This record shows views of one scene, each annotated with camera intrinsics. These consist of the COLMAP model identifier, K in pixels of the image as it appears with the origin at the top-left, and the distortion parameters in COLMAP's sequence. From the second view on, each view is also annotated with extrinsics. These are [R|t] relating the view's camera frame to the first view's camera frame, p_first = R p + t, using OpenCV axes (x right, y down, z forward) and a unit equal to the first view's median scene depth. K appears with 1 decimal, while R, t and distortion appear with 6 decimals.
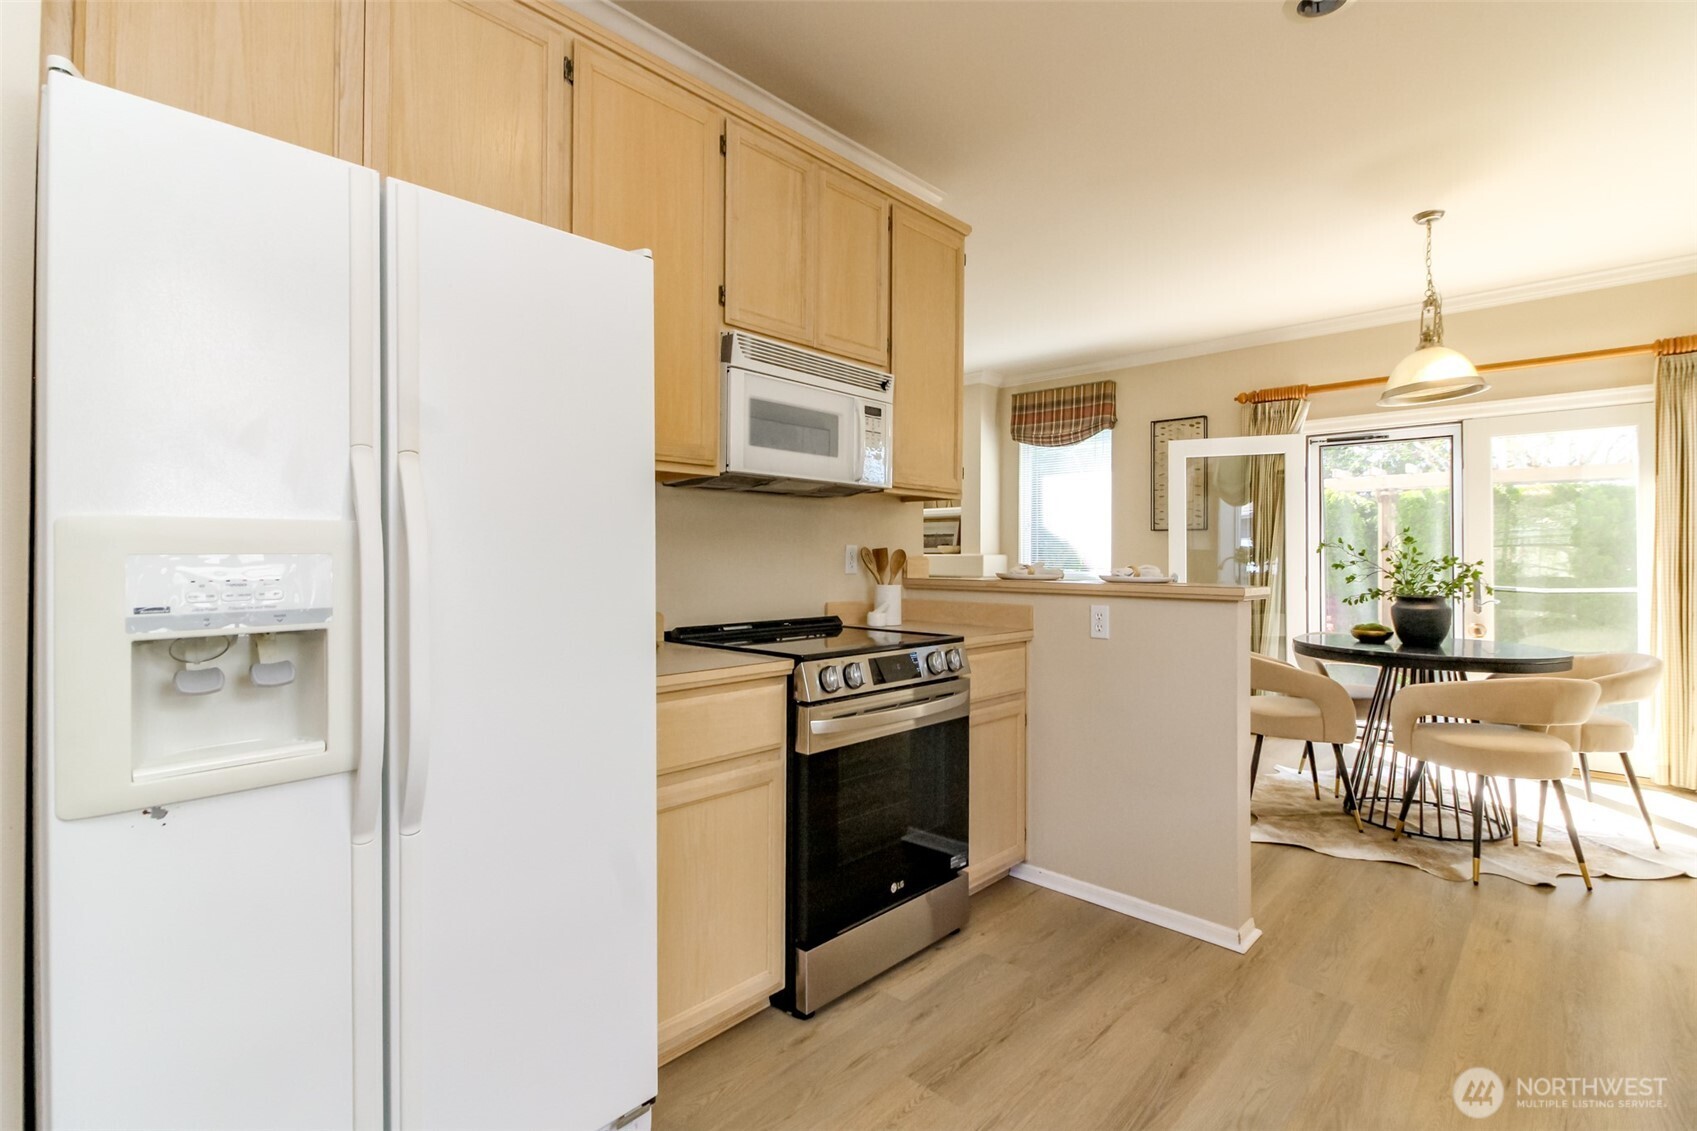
lens RADIAL K [[803.6, 0, 852.1], [0, 803.6, 558.8], [0, 0, 1]] dist [0.001817, -0.002724]
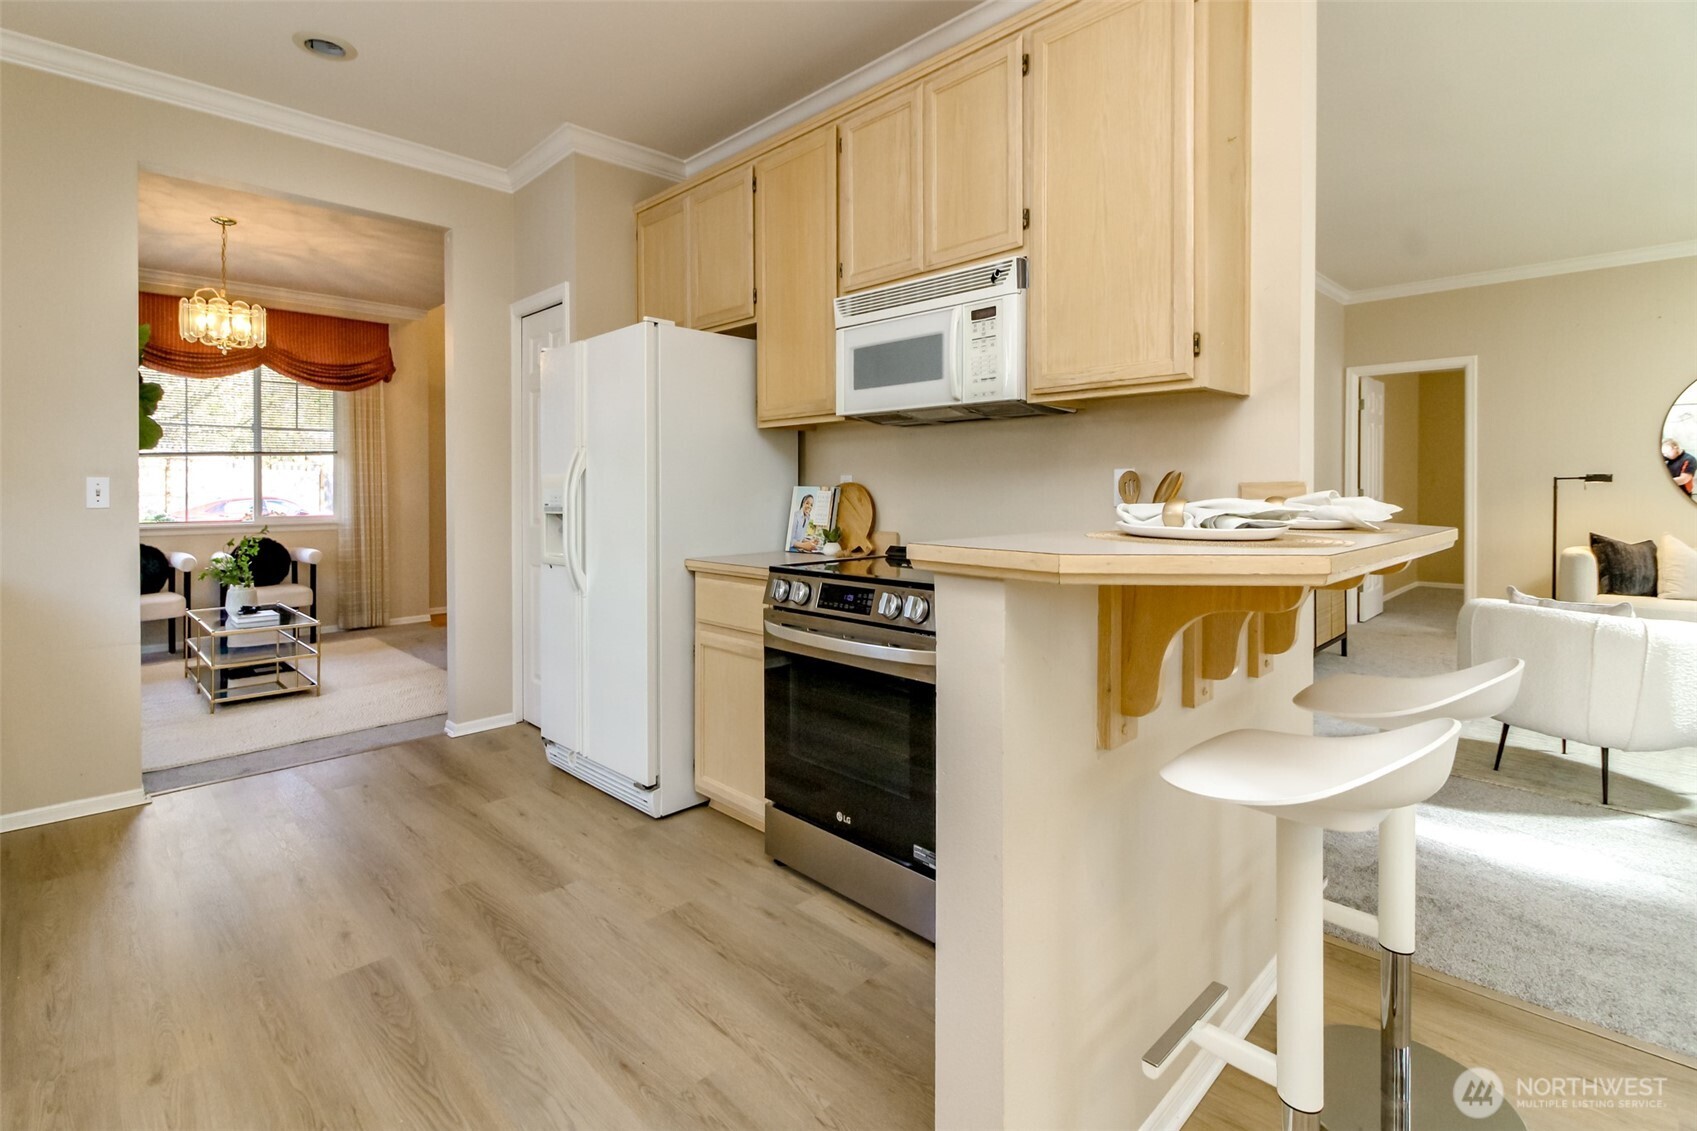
lens RADIAL K [[803.6, 0, 831.0], [0, 803.6, 501.7], [0, 0, 1]] dist [0.001817, -0.002724]
pose [[-0.065993, 0.013573, -0.997728, 1.041654], [0.001464, 0.999908, 0.013506, 0.004356], [0.997819, -0.000569, -0.066007, 1.051383]]
